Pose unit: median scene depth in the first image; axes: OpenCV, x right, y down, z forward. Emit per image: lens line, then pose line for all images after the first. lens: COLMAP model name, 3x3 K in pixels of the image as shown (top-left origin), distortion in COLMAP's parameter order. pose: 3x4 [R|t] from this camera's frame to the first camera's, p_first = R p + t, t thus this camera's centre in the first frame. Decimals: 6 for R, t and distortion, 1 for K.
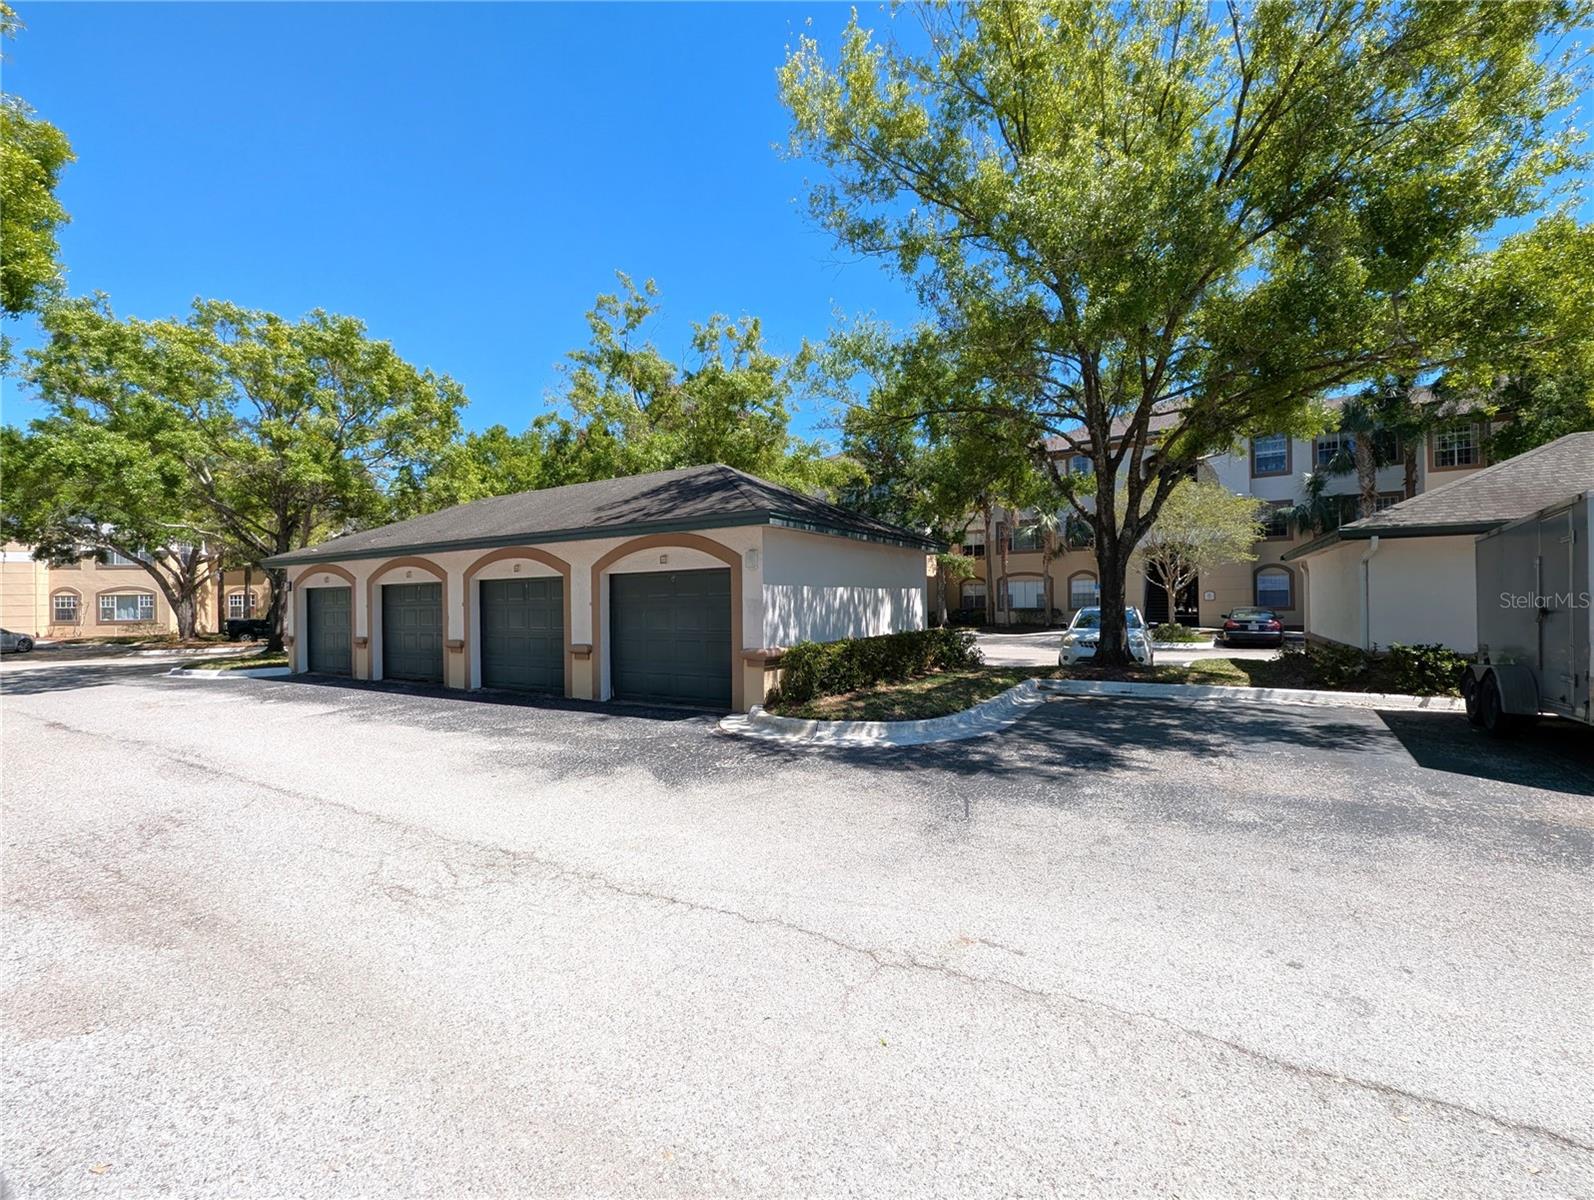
lens RADIAL K [[658.6, 0, 795.7], [0, 658.6, 605.7], [0, 0, 1]] dist [0.002324, -0.000634]
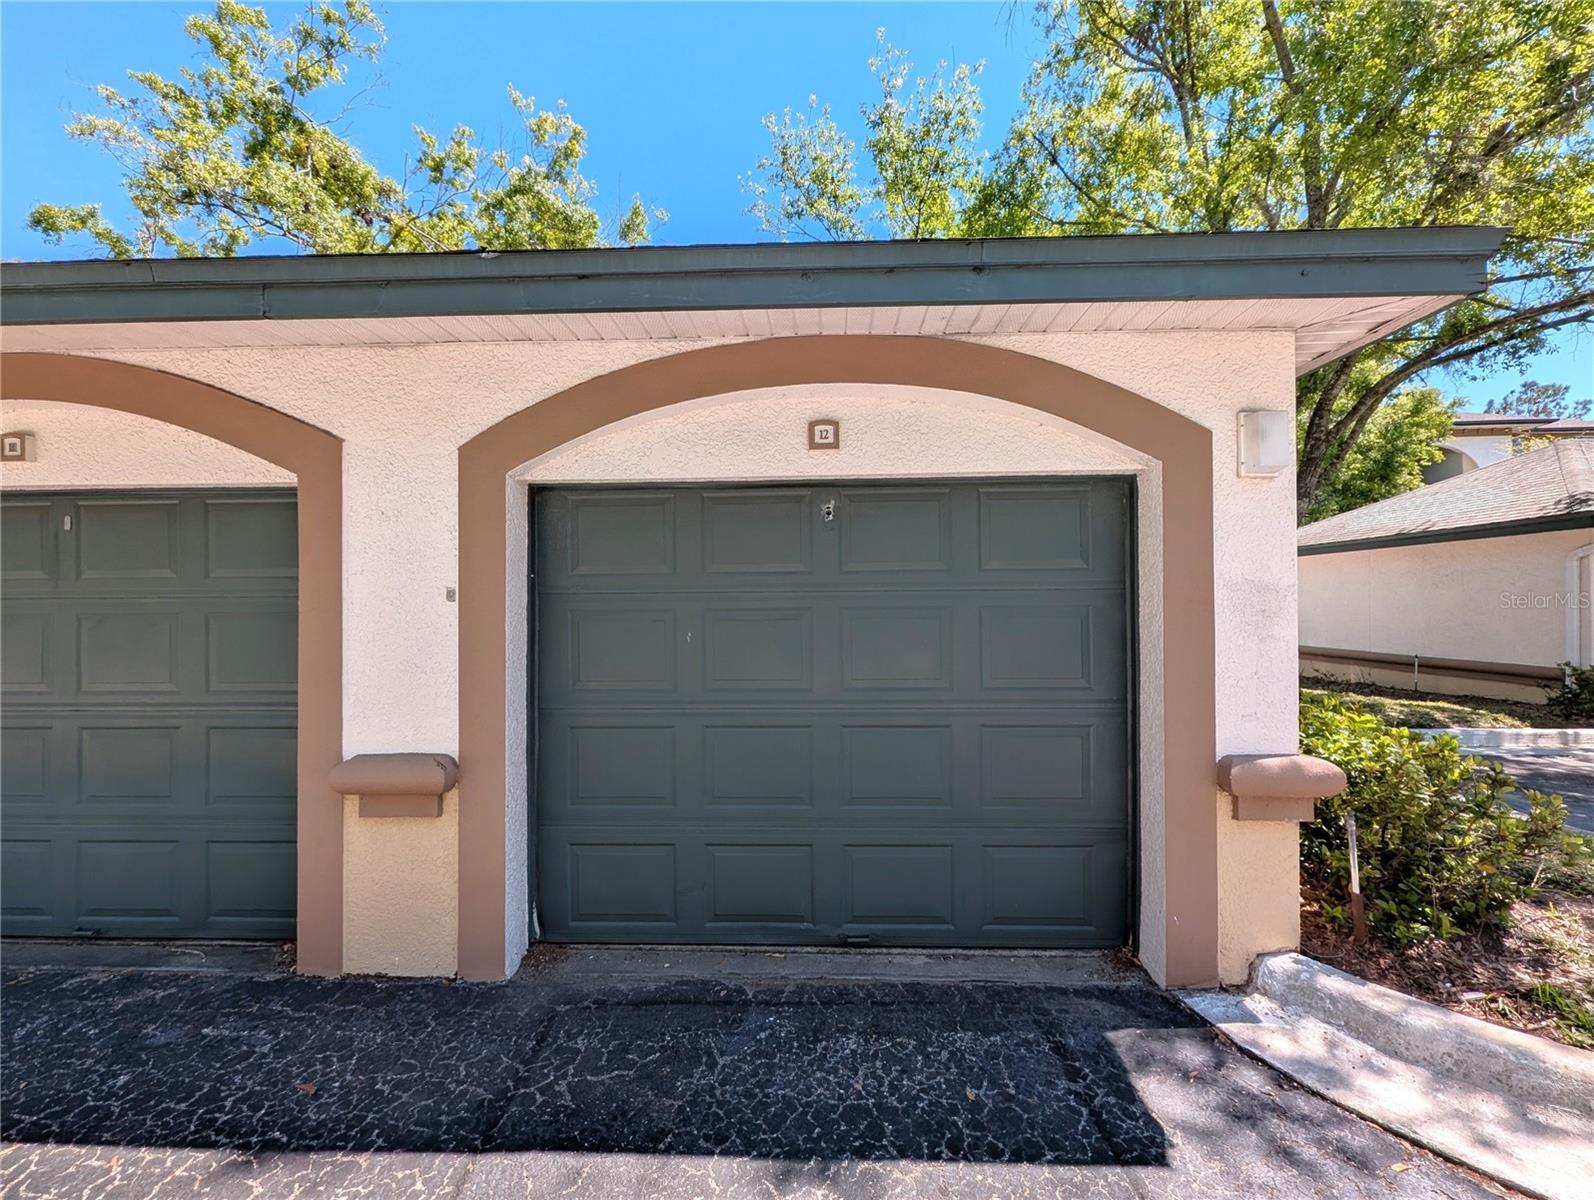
lens RADIAL K [[658.6, 0, 798.1], [0, 658.6, 605.1], [0, 0, 1]] dist [0.002324, -0.000634]
pose [[0.873141, 0.012490, 0.487308, -0.317537], [-0.007888, 0.999903, -0.011496, 0.003867], [-0.487405, 0.006194, 0.873154, 0.709593]]
